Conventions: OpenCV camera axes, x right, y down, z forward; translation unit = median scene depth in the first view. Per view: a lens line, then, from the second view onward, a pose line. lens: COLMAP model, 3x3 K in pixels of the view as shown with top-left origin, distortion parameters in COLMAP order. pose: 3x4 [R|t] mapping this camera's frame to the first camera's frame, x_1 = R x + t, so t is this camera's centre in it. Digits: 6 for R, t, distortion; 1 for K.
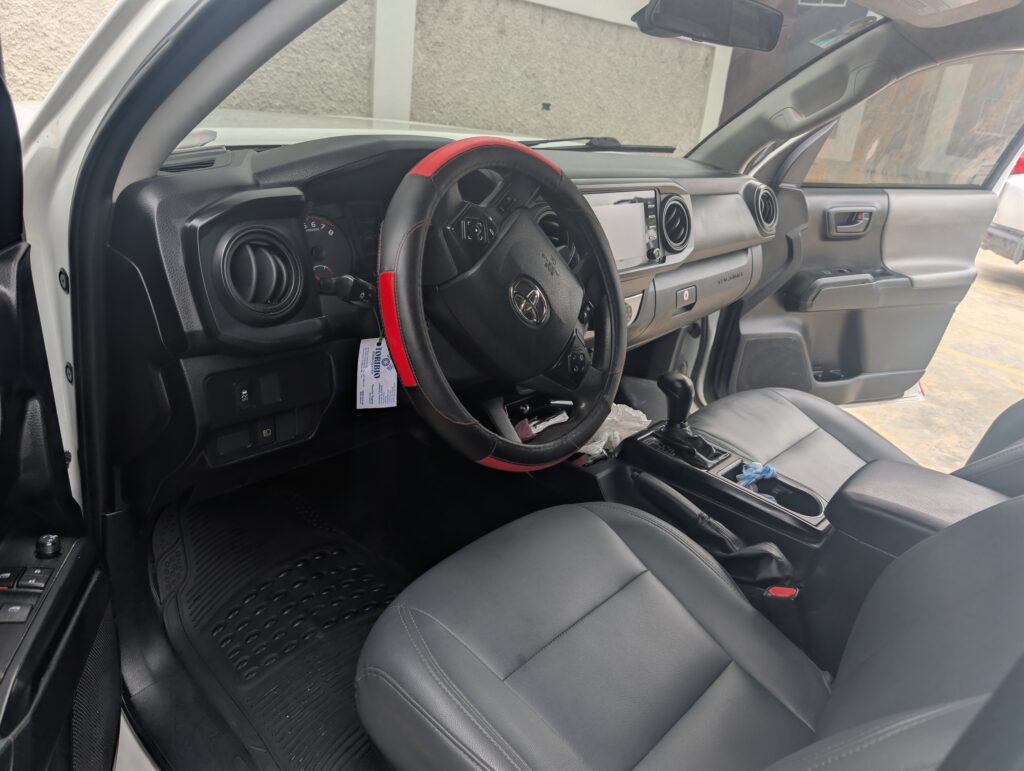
lens RADIAL K [[738.8, 0, 512.0], [0, 738.8, 385.5], [0, 0, 1]] dist [0.000106, 0.007883]
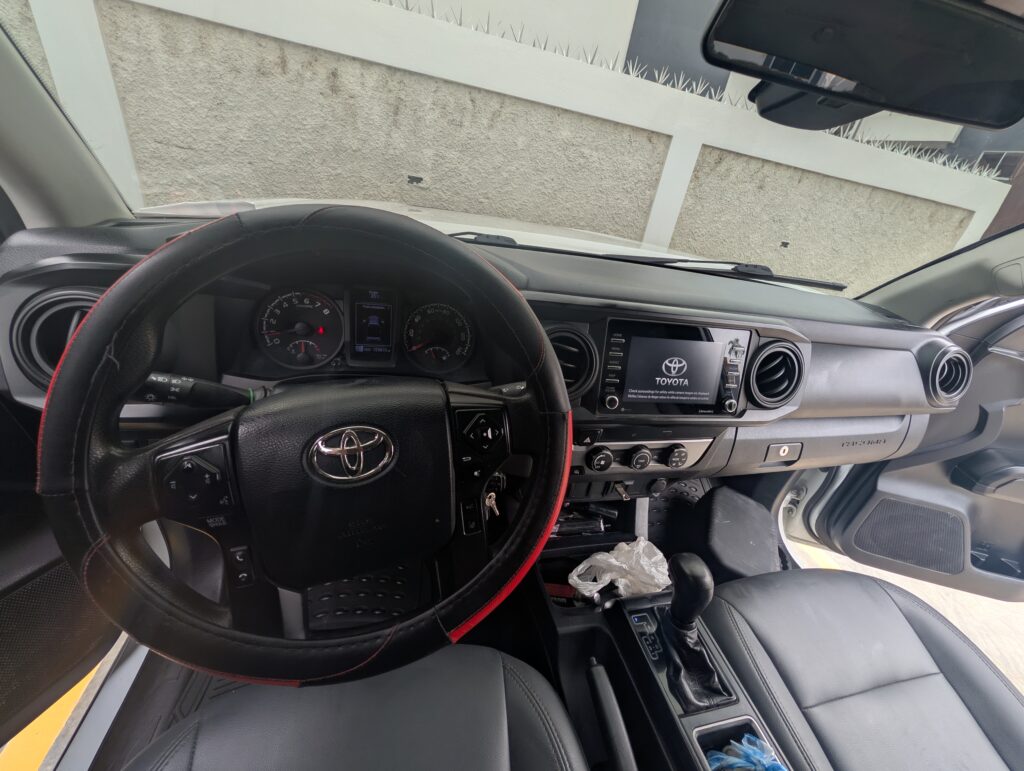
lens RADIAL K [[398.9, 0, 512.2], [0, 398.9, 385.3], [0, 0, 1]] dist [-0.000816, 0.000766]
pose [[0.831131, 0.274587, -0.483553, 0.133473], [-0.273645, 0.958964, 0.074209, -0.109759], [0.484086, 0.070645, 0.872164, 0.322507]]
